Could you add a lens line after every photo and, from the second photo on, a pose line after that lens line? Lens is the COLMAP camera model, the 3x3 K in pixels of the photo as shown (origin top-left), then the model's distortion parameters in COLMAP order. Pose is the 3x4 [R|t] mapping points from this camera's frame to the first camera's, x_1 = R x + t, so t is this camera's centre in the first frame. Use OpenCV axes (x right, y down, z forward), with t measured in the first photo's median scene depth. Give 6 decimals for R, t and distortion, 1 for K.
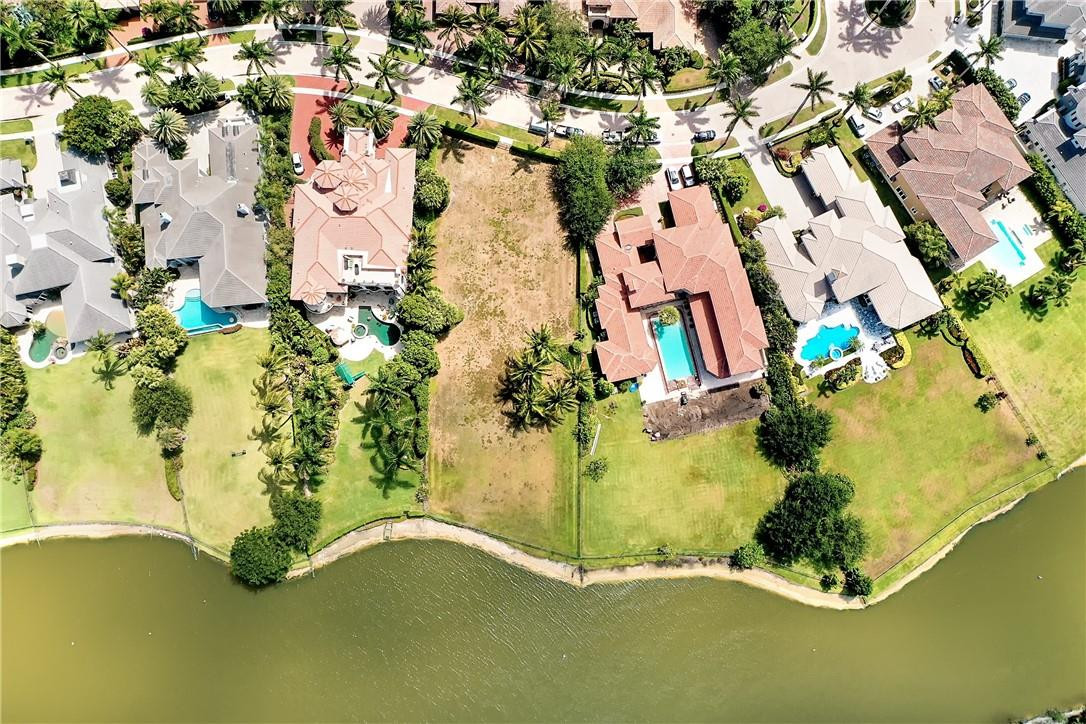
lens RADIAL K [[846.7, 0, 547.0], [0, 846.7, 364.7], [0, 0, 1]] dist [-0.005493, -0.000924]
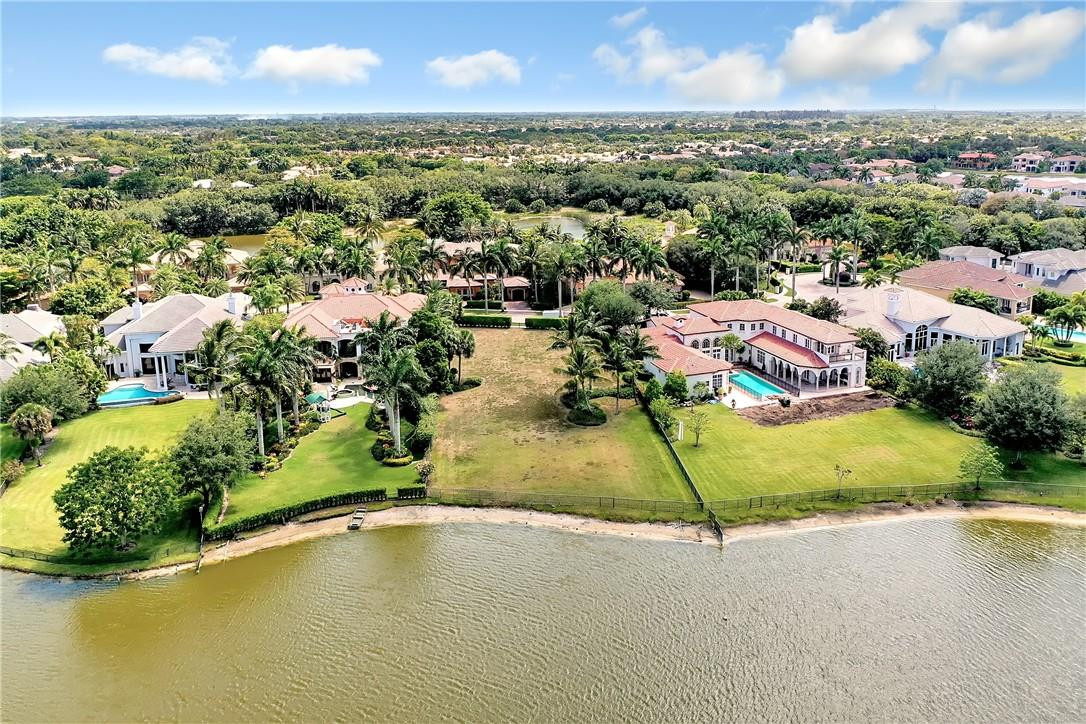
lens RADIAL K [[875.4, 0, 581.3], [0, 875.4, 285.3], [0, 0, 1]] dist [-0.004208, 0.000572]
pose [[0.990874, -0.037657, 0.129423, -0.109924], [0.134612, 0.325736, -0.935829, 0.705930], [-0.006918, 0.944711, 0.327832, 0.661747]]
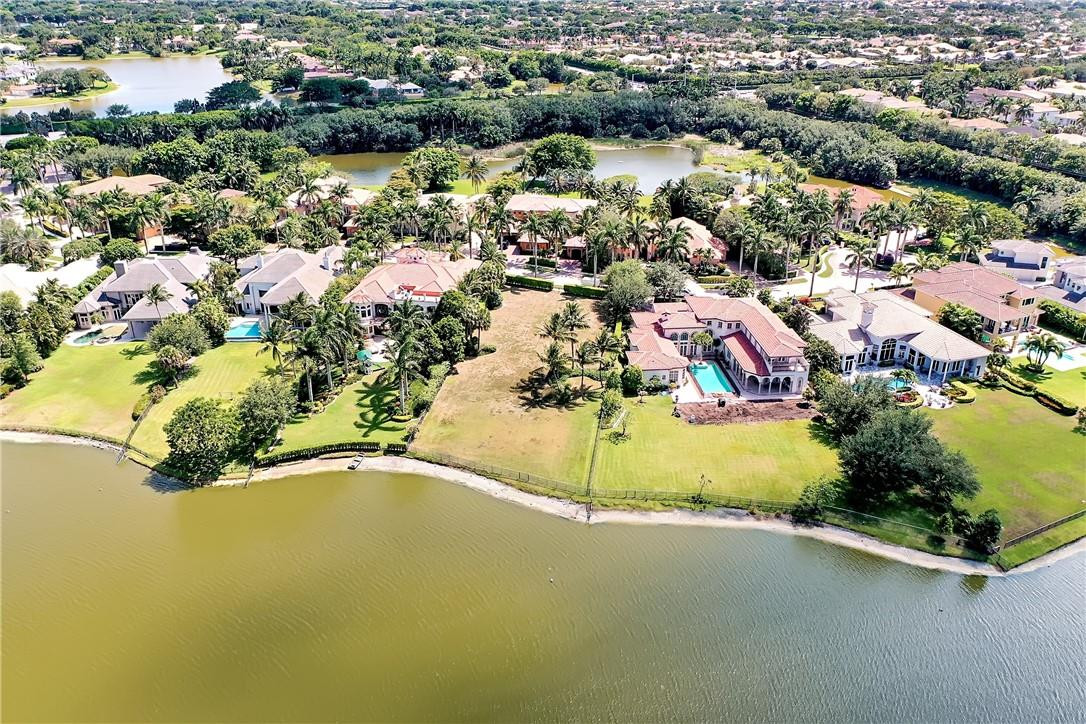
lens RADIAL K [[846.7, 0, 547.0], [0, 846.7, 364.7], [0, 0, 1]] dist [-0.005493, -0.000924]
pose [[0.991004, 0.056578, -0.121286, 0.086216], [-0.132508, 0.542028, -0.829848, 0.793336], [0.018789, 0.838454, 0.544649, 0.482601]]
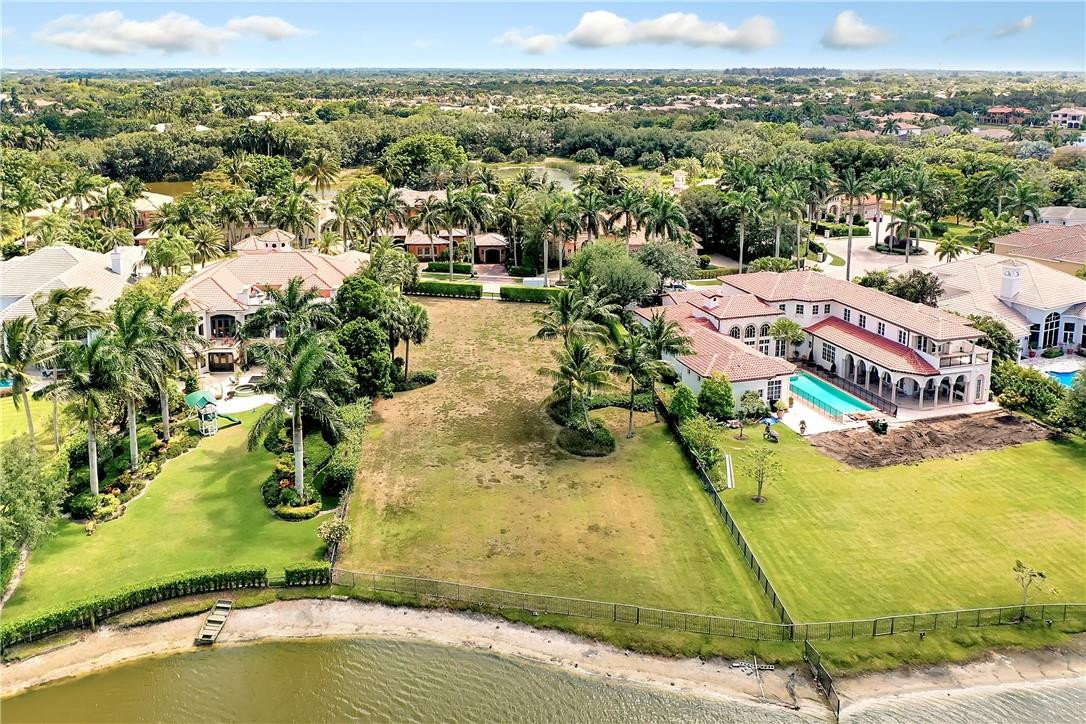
lens RADIAL K [[889.0, 0, 502.7], [0, 889.0, 214.6], [0, 0, 1]] dist [-0.003880, 0.001009]
pose [[0.997815, -0.013719, 0.064632, -0.092399], [0.065791, 0.296435, -0.952784, 0.494694], [-0.006088, 0.954955, 0.296690, 0.734151]]
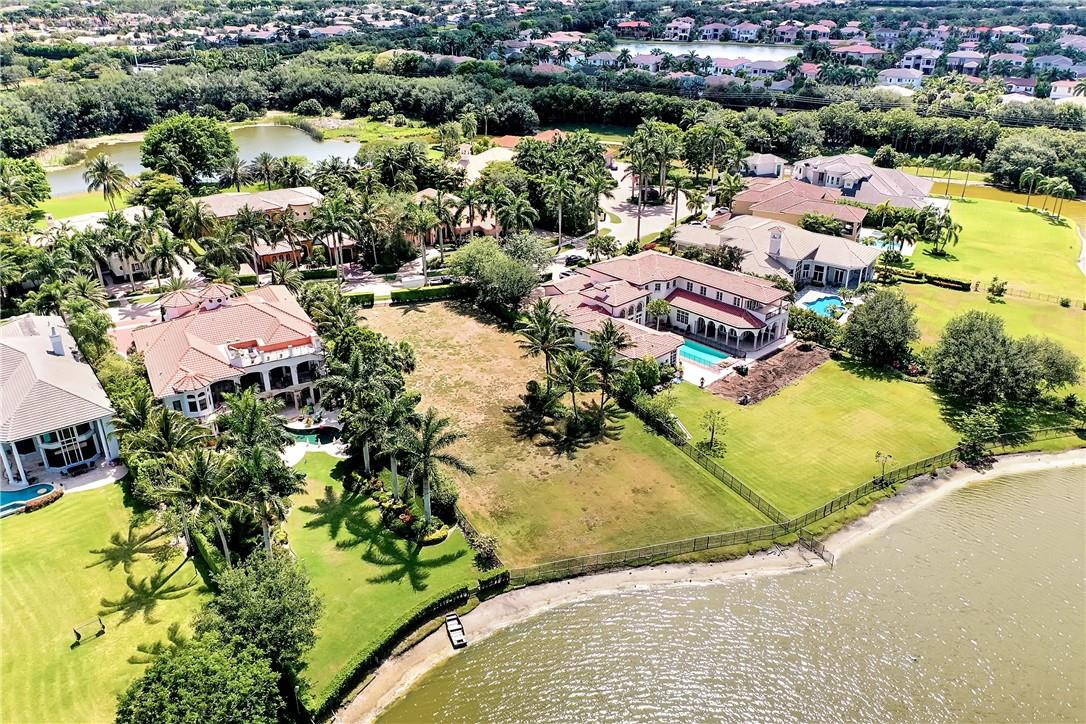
lens RADIAL K [[846.7, 0, 547.0], [0, 846.7, 364.7], [0, 0, 1]] dist [-0.005493, -0.000924]
pose [[0.860358, -0.226234, 0.456731, -0.326165], [0.505333, 0.495546, -0.706451, 0.482568], [-0.066508, 0.838601, 0.540670, 0.612453]]
